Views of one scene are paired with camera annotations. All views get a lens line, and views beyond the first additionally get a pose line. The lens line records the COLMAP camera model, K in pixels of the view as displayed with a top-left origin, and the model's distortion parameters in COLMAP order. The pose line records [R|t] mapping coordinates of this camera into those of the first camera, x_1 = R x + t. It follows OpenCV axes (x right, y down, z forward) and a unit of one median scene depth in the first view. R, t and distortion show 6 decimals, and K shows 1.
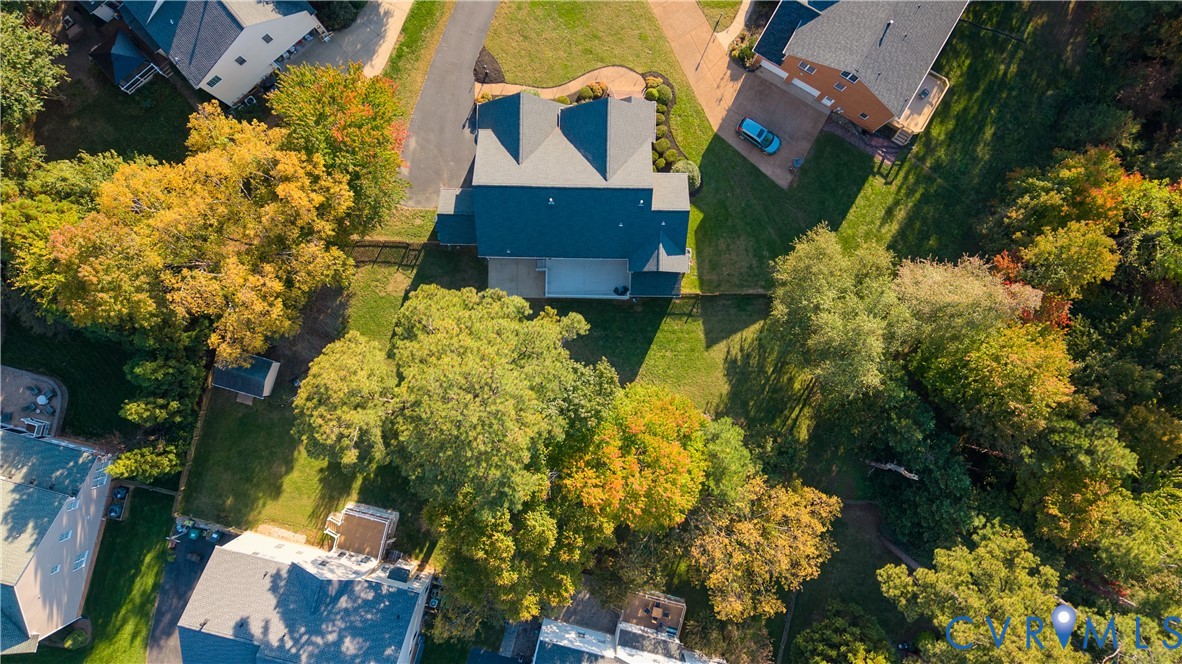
lens RADIAL K [[798.6, 0, 595.8], [0, 798.6, 335.9], [0, 0, 1]] dist [-0.000899, -0.002558]
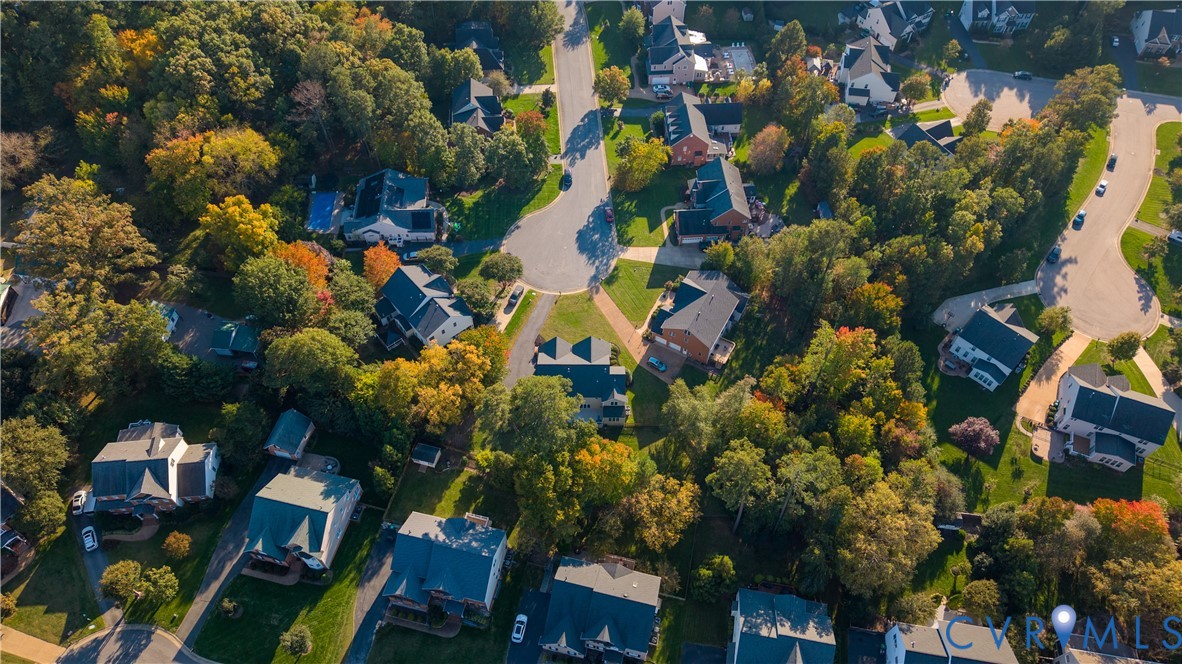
lens RADIAL K [[798.6, 0, 595.8], [0, 798.6, 335.9], [0, 0, 1]] dist [-0.000899, -0.002558]
pose [[0.999764, -0.012581, 0.017736, -0.012993], [0.020636, 0.806125, -0.591385, 1.060405], [-0.006857, 0.591611, 0.806194, -0.927117]]
